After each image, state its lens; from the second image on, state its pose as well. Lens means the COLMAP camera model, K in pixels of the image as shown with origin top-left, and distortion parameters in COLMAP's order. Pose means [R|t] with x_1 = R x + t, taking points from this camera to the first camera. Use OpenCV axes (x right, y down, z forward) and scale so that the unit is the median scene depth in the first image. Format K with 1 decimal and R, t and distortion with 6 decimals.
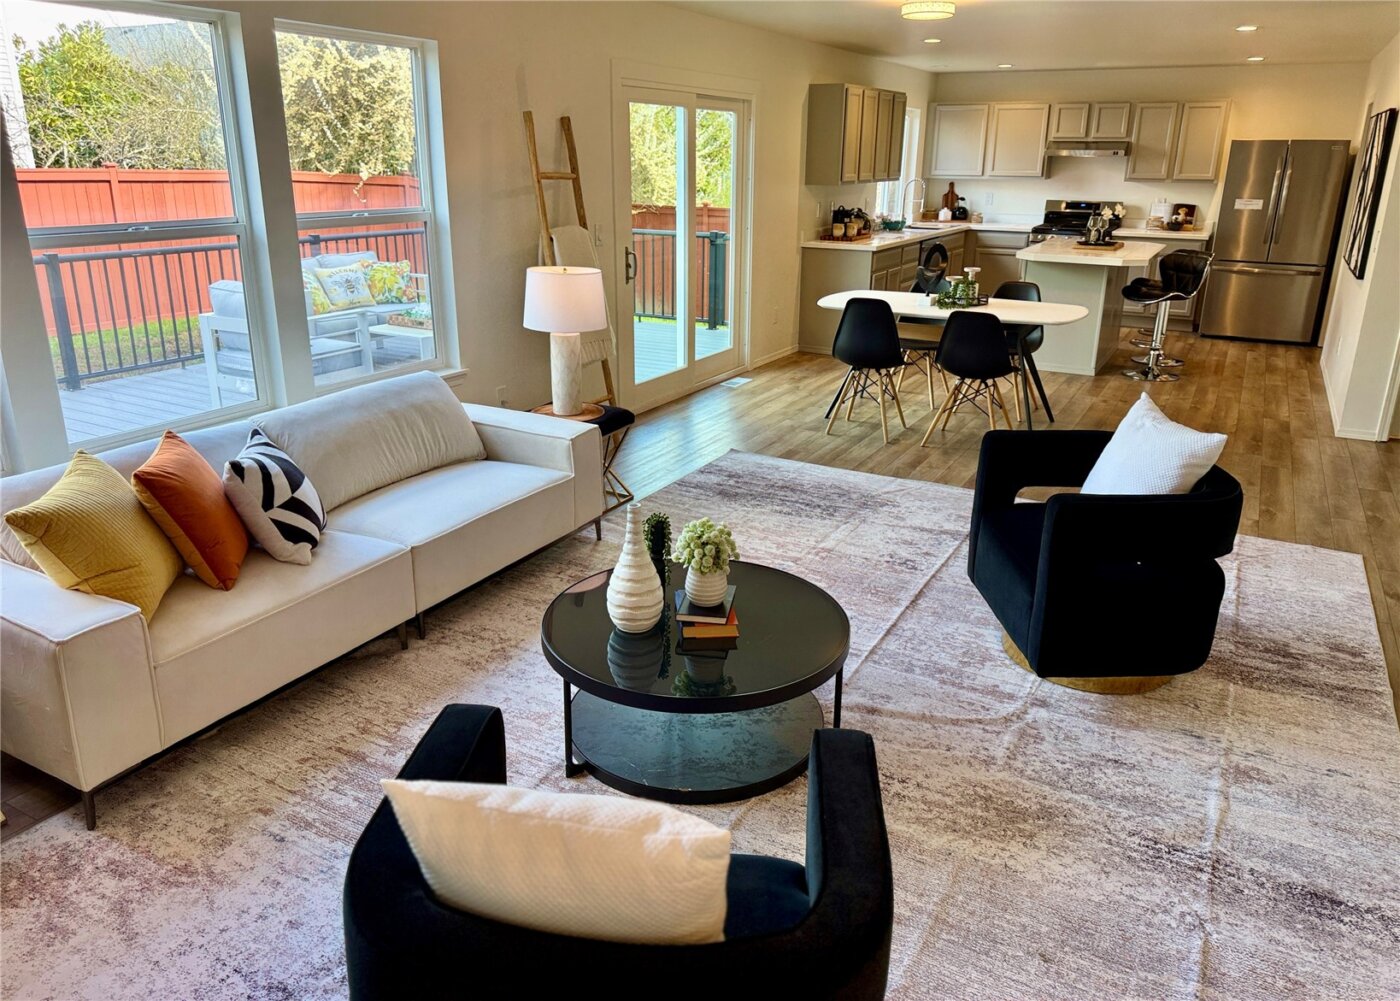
lens RADIAL K [[995.1, 0, 700.0], [0, 995.1, 500.5], [0, 0, 1]] dist [0.005897, -0.005728]
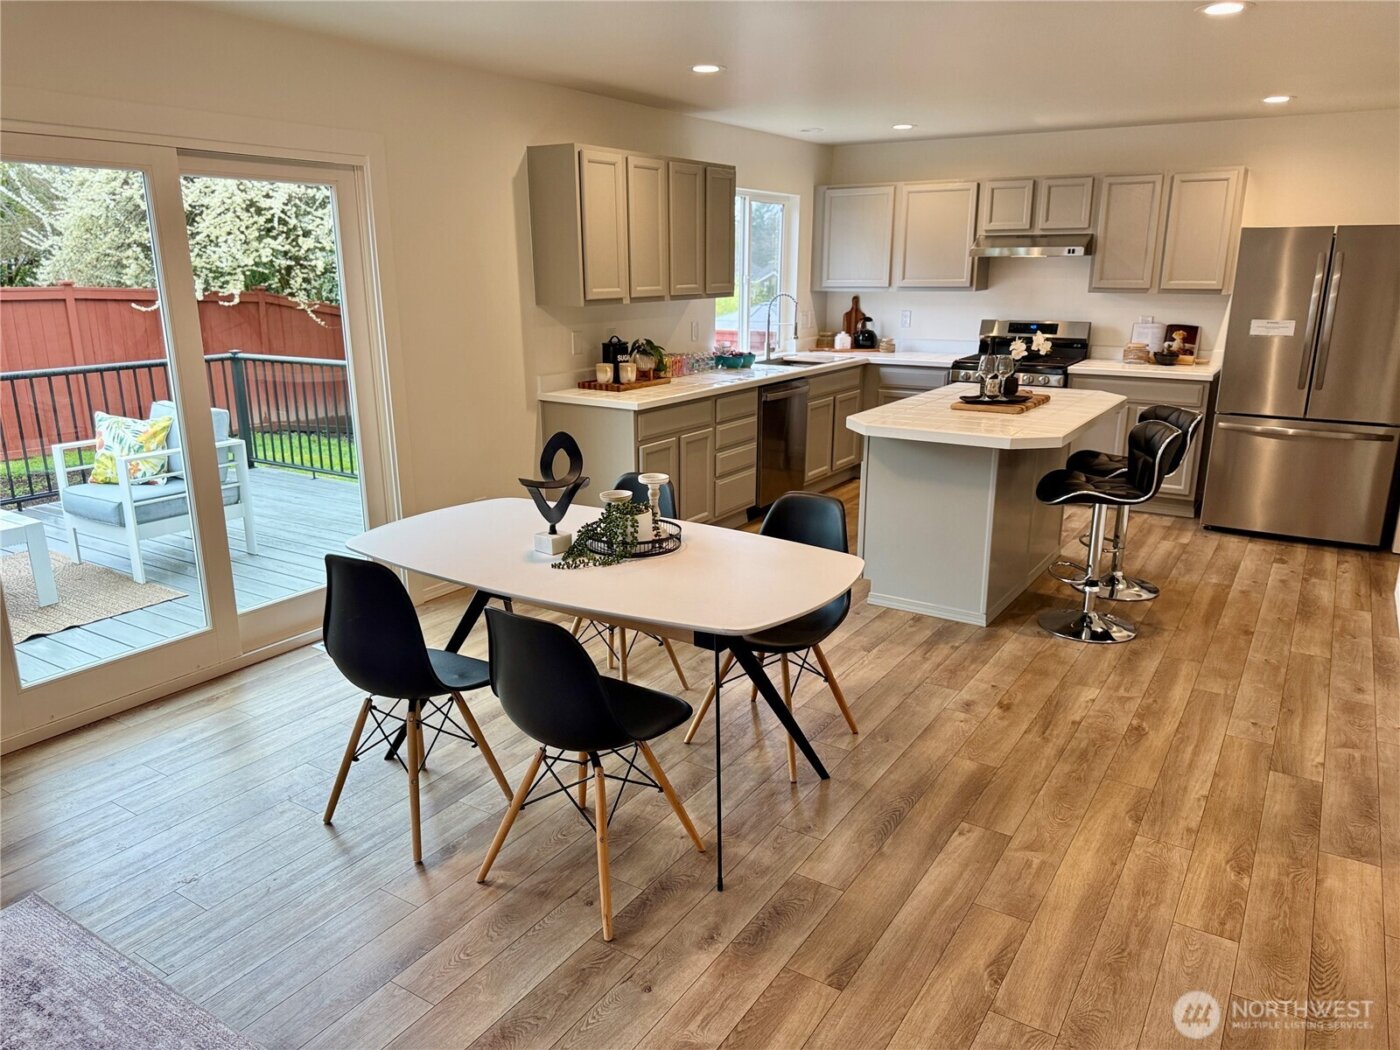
lens RADIAL K [[982.9, 0, 699.7], [0, 982.9, 553.7], [0, 0, 1]] dist [0.028153, -0.042084]
pose [[0.997575, 0.007688, -0.069171, 0.224419], [-0.011143, 0.998702, -0.049705, -0.114682], [0.068699, 0.050355, 0.996366, 0.346263]]
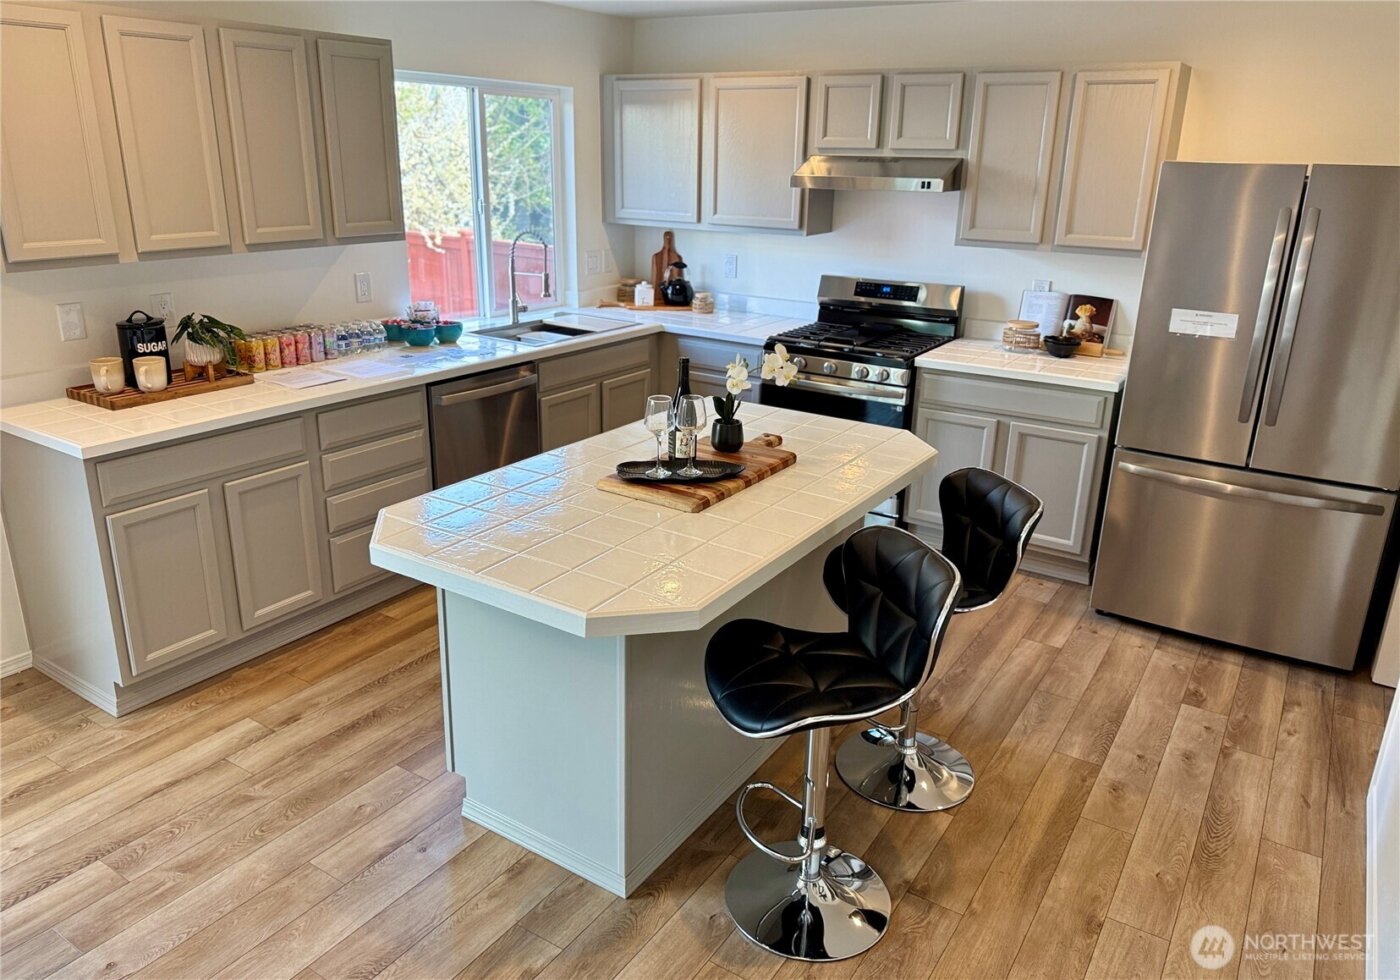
lens RADIAL K [[970.7, 0, 717.7], [0, 970.7, 494.2], [0, 0, 1]] dist [0.062947, -0.094364]
pose [[0.997759, 0.035034, -0.057008, 0.366734], [-0.035174, 0.999380, -0.001457, -0.212759], [0.056921, 0.003459, 0.998373, 0.574743]]
